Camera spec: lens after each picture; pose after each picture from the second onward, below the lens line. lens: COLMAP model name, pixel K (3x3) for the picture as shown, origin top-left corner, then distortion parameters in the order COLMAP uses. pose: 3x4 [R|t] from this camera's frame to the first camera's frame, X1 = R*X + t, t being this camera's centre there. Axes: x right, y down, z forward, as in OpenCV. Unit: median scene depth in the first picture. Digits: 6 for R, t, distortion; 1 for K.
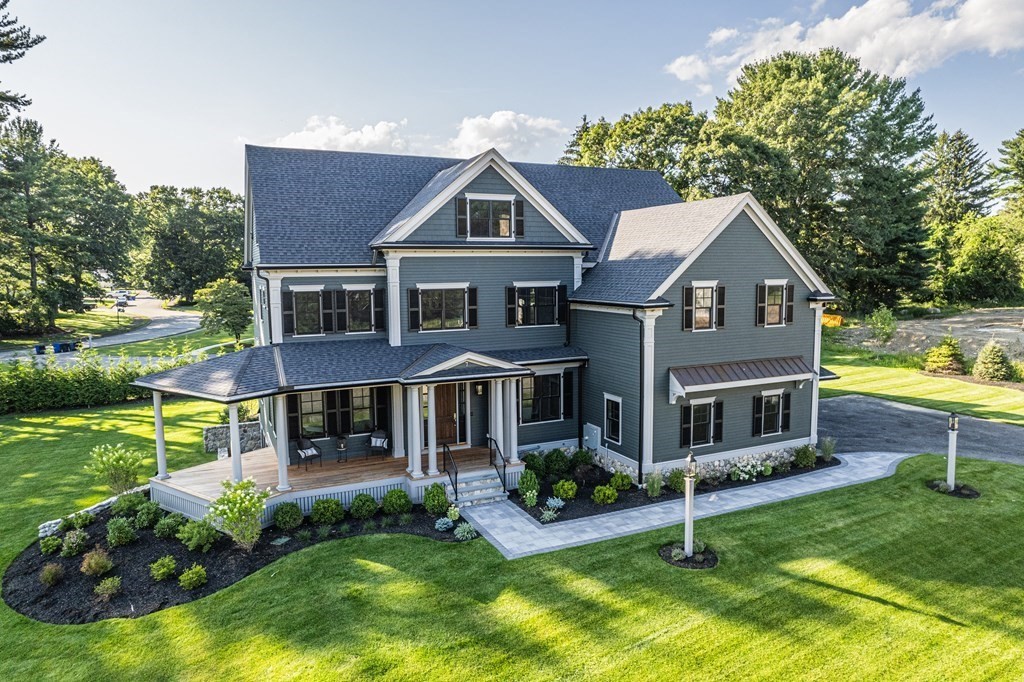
lens RADIAL K [[658.6, 0, 512.0], [0, 658.6, 341.0], [0, 0, 1]] dist [-0.072620, 0.080329]
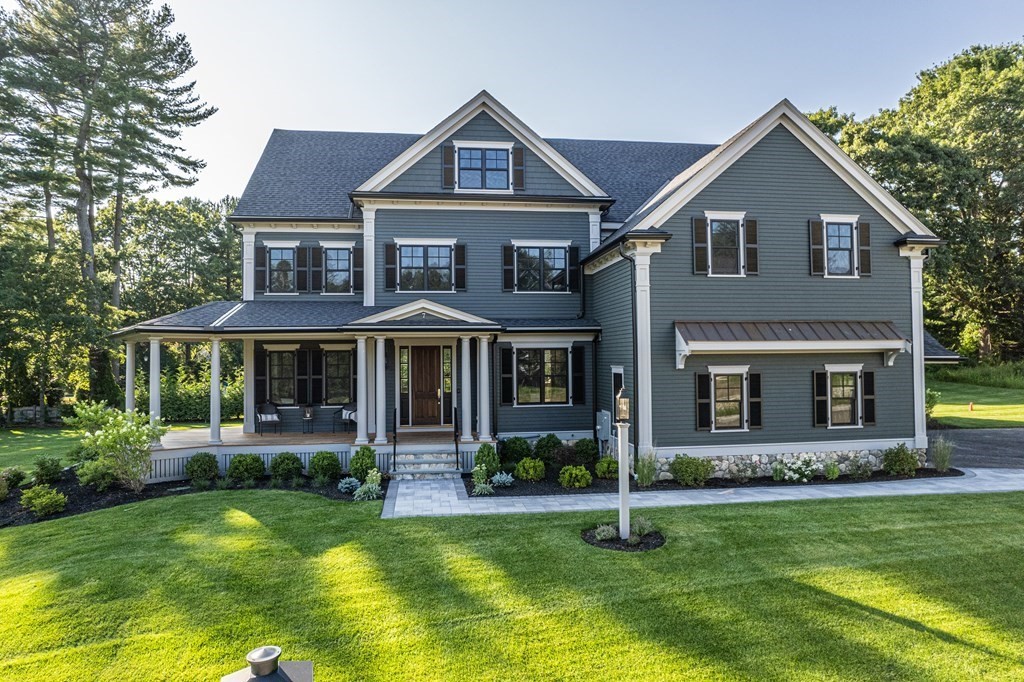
lens RADIAL K [[658.6, 0, 512.0], [0, 658.6, 341.0], [0, 0, 1]] dist [-0.072620, 0.080329]
pose [[0.955667, -0.006026, -0.294388, 0.270925], [-0.031758, 0.991849, -0.123399, 0.157230], [0.292732, 0.127277, 0.947686, 0.206661]]
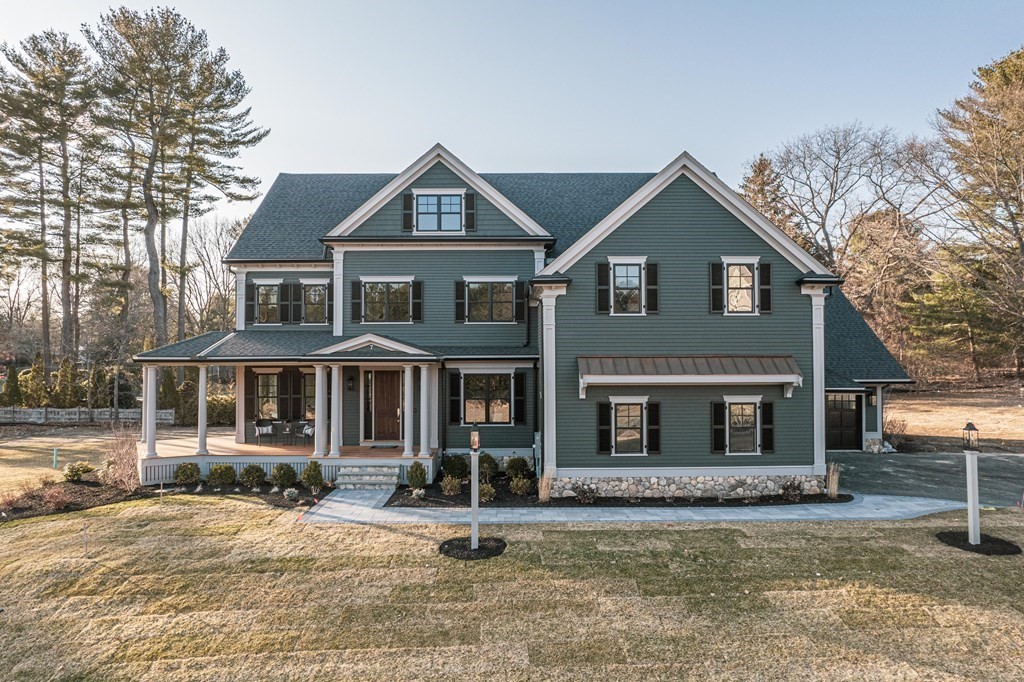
lens RADIAL K [[667.1, 0, 512.0], [0, 667.1, 341.0], [0, 0, 1]] dist [-0.066084, 0.086349]
pose [[0.911616, -0.001639, -0.411040, 0.496717], [-0.051159, 0.991764, -0.117418, 0.122772], [0.407847, 0.128068, 0.904024, 0.161713]]
